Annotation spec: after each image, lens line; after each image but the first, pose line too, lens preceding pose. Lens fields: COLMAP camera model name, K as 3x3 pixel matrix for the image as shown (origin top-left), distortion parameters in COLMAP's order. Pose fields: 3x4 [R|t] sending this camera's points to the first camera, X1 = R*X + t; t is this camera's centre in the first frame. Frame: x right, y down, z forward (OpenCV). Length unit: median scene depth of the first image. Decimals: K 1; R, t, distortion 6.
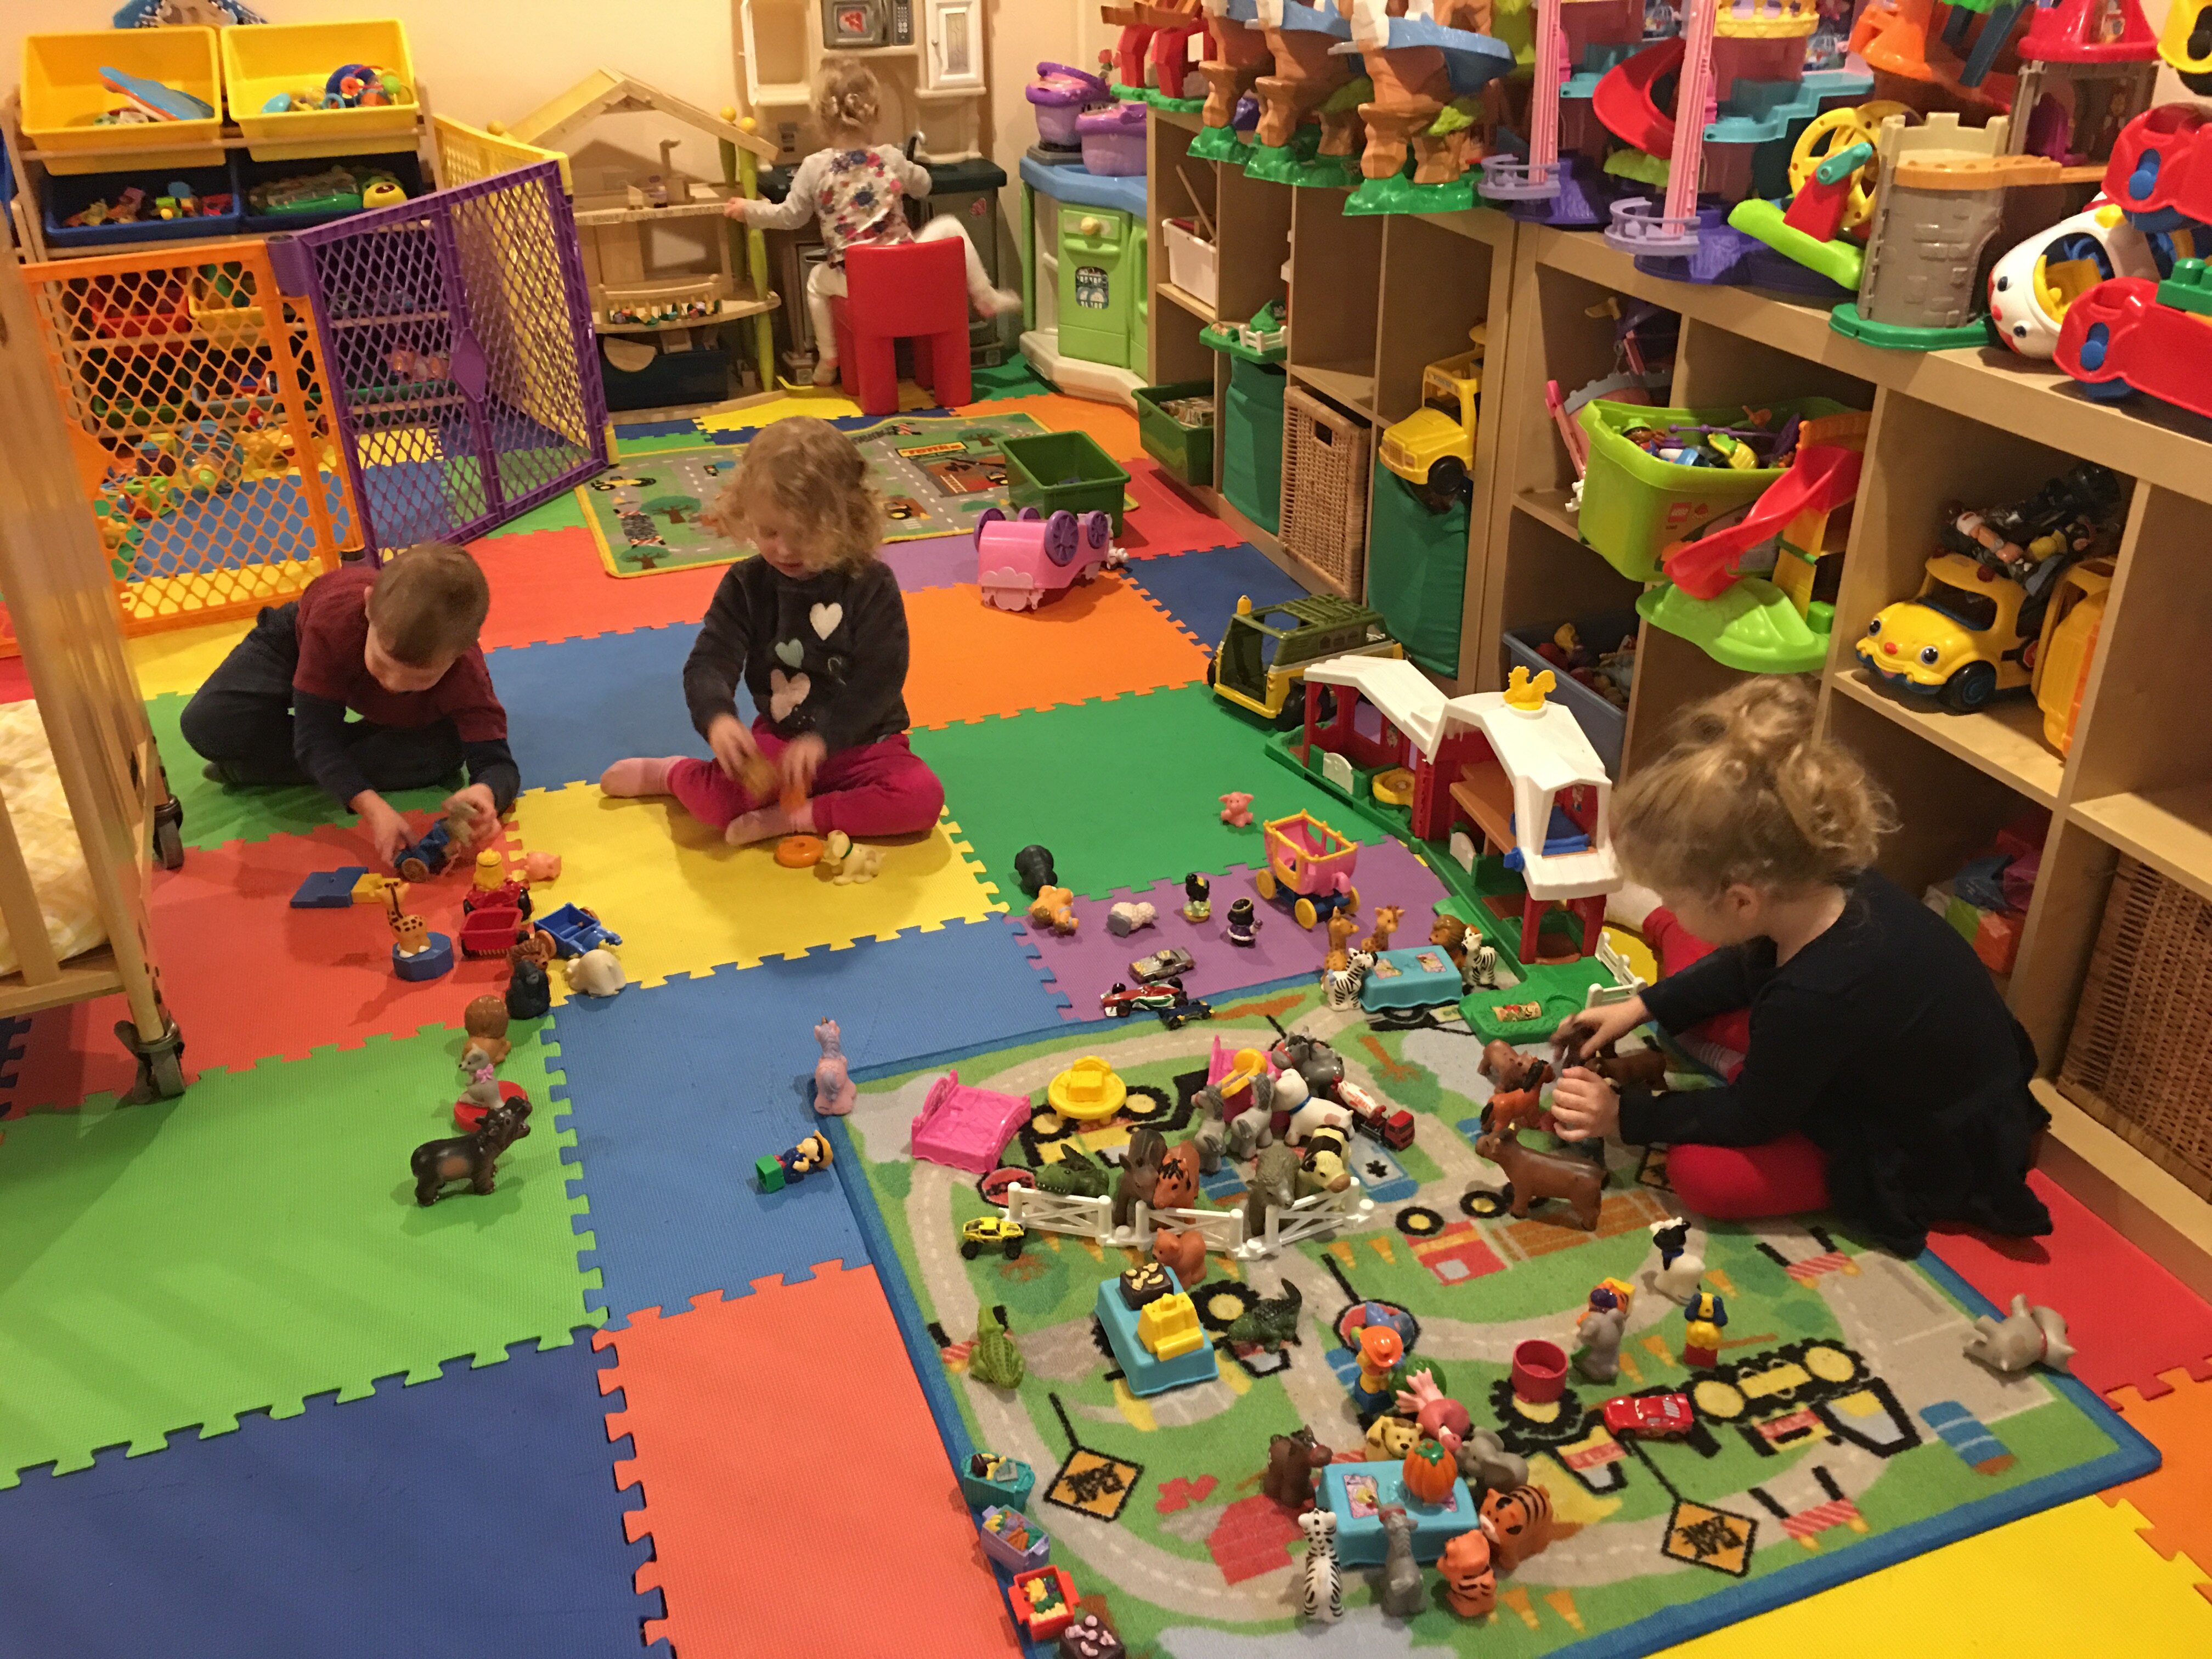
lens RADIAL K [[1899.5, 0, 1093.5], [0, 1899.5, 838.8], [0, 0, 1]] dist [0.072106, -0.004017]
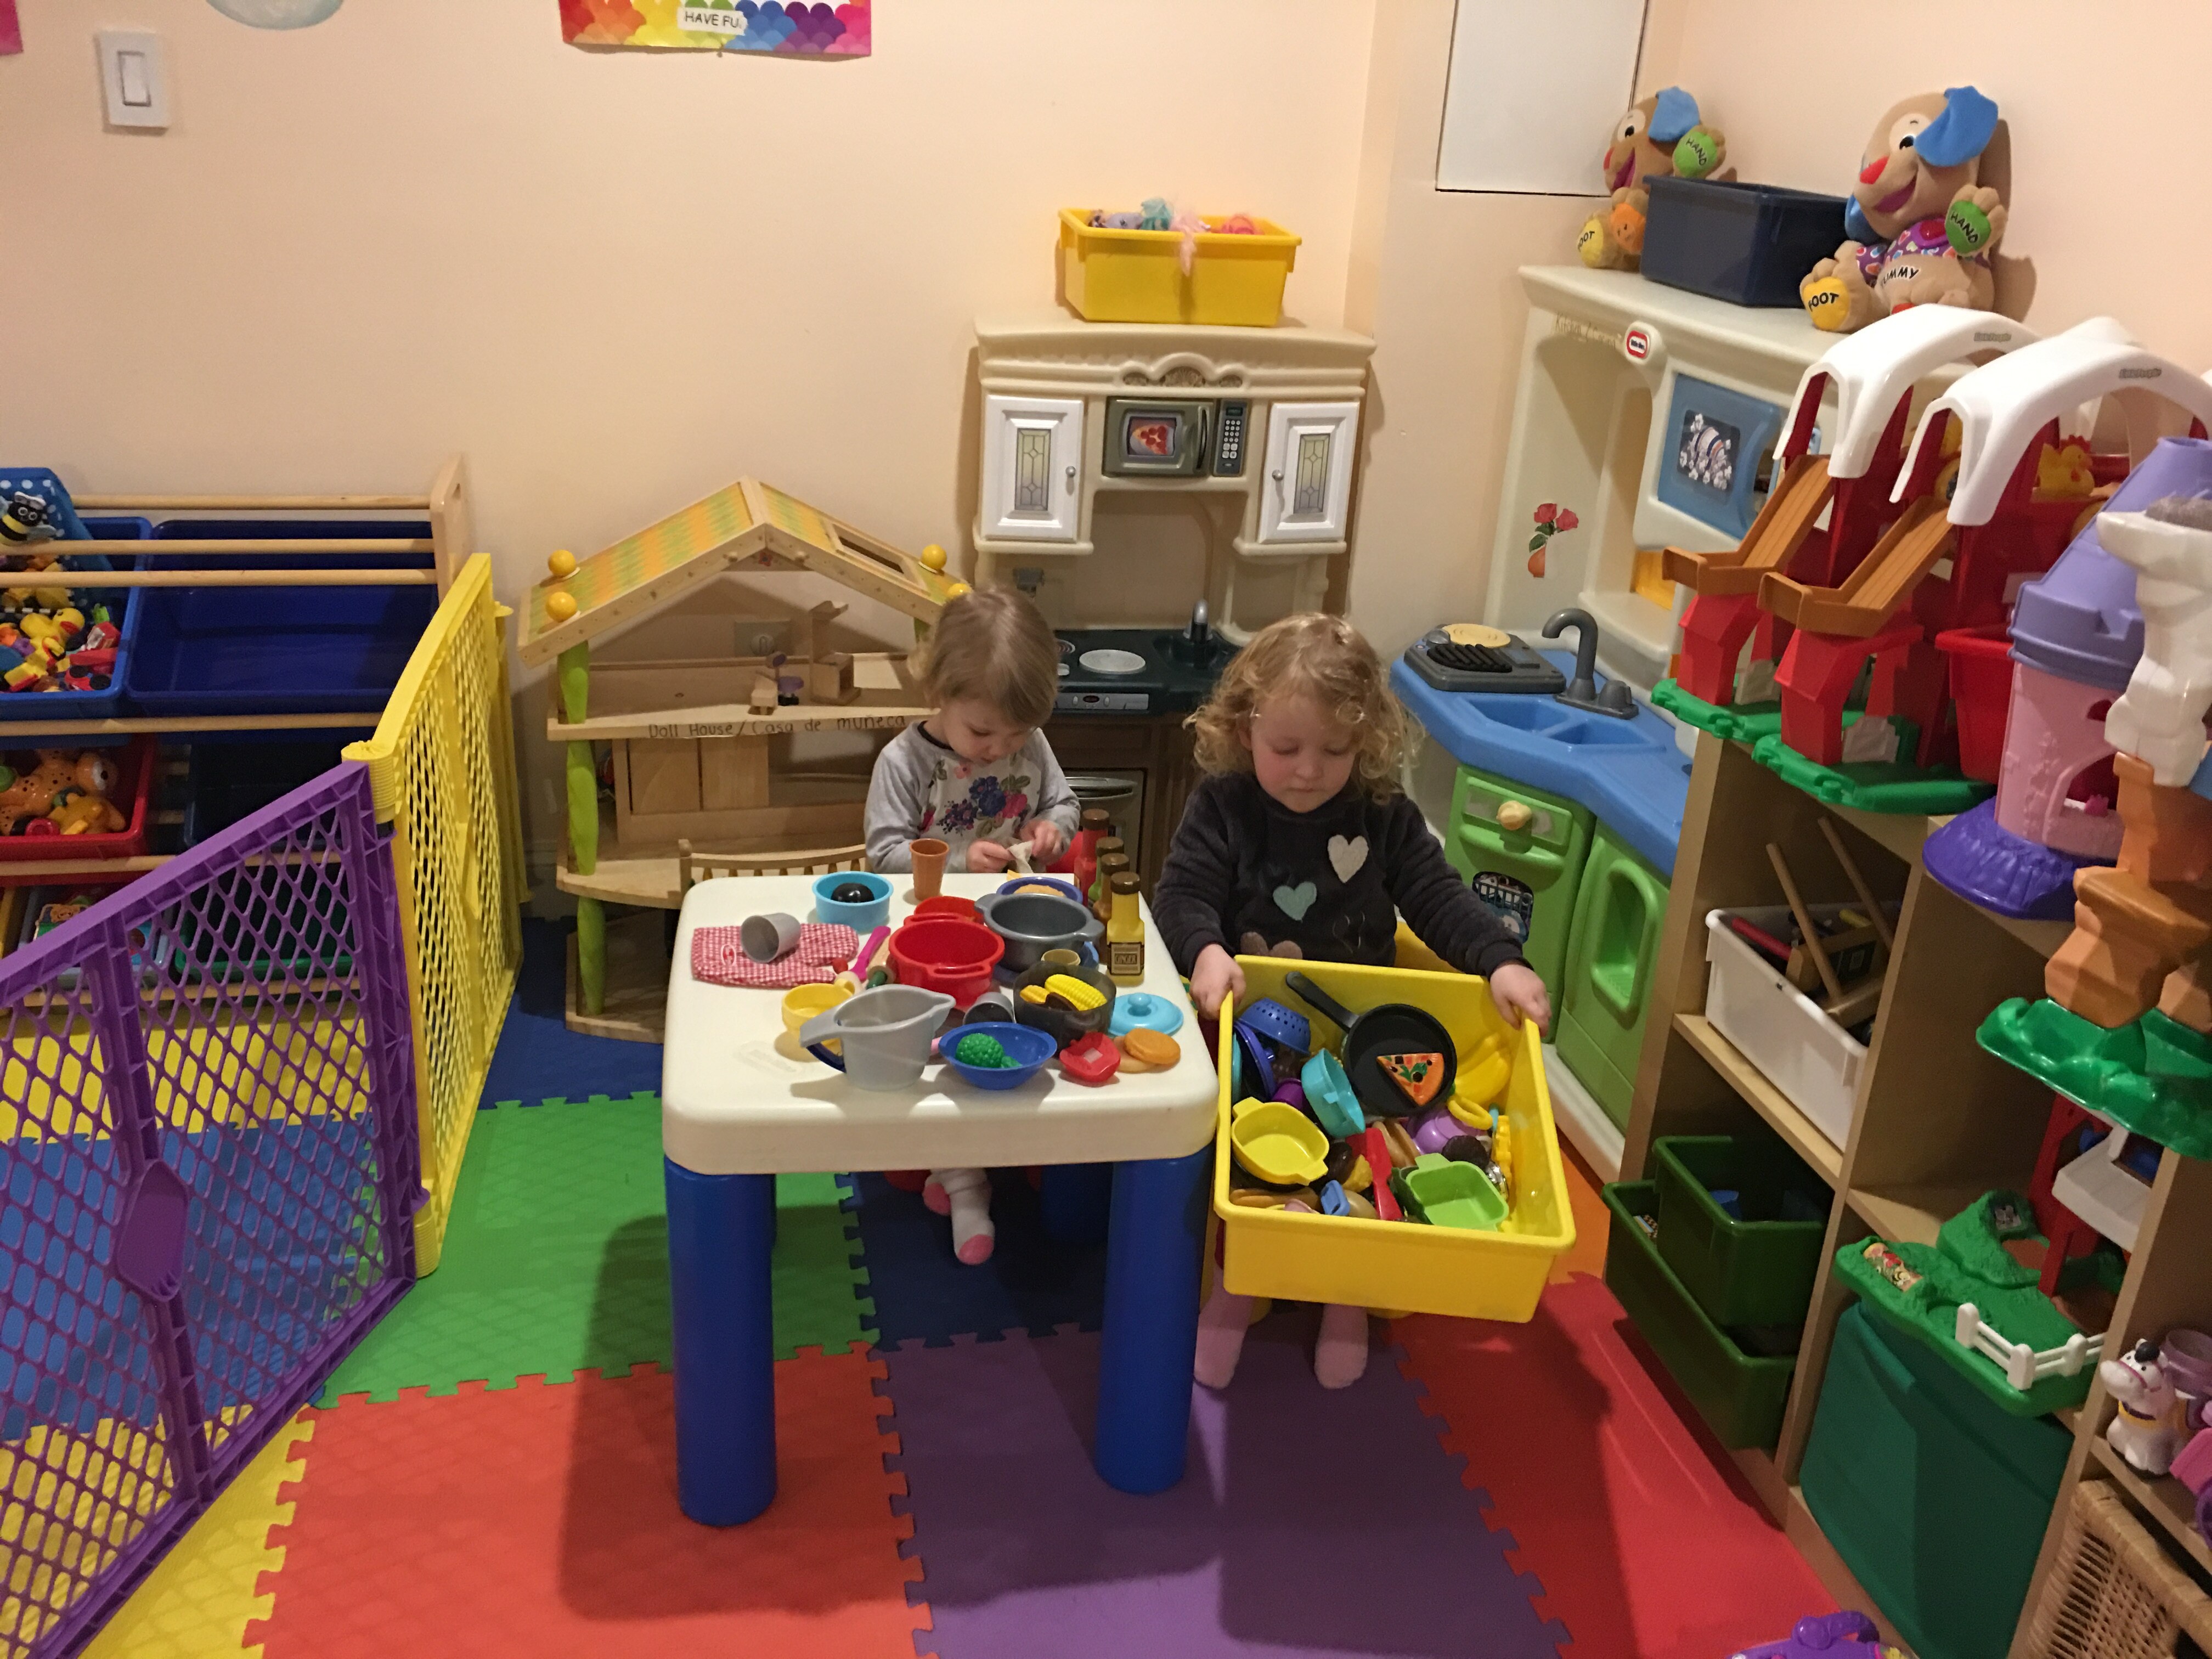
lens RADIAL K [[1899.5, 0, 1109.7], [0, 1899.5, 827.7], [0, 0, 1]] dist [0.072106, -0.004017]
pose [[0.990081, 0.114481, -0.081444, -0.075271], [-0.122401, 0.987428, -0.100020, -0.240727], [0.068969, 0.108996, 0.991647, 0.411387]]
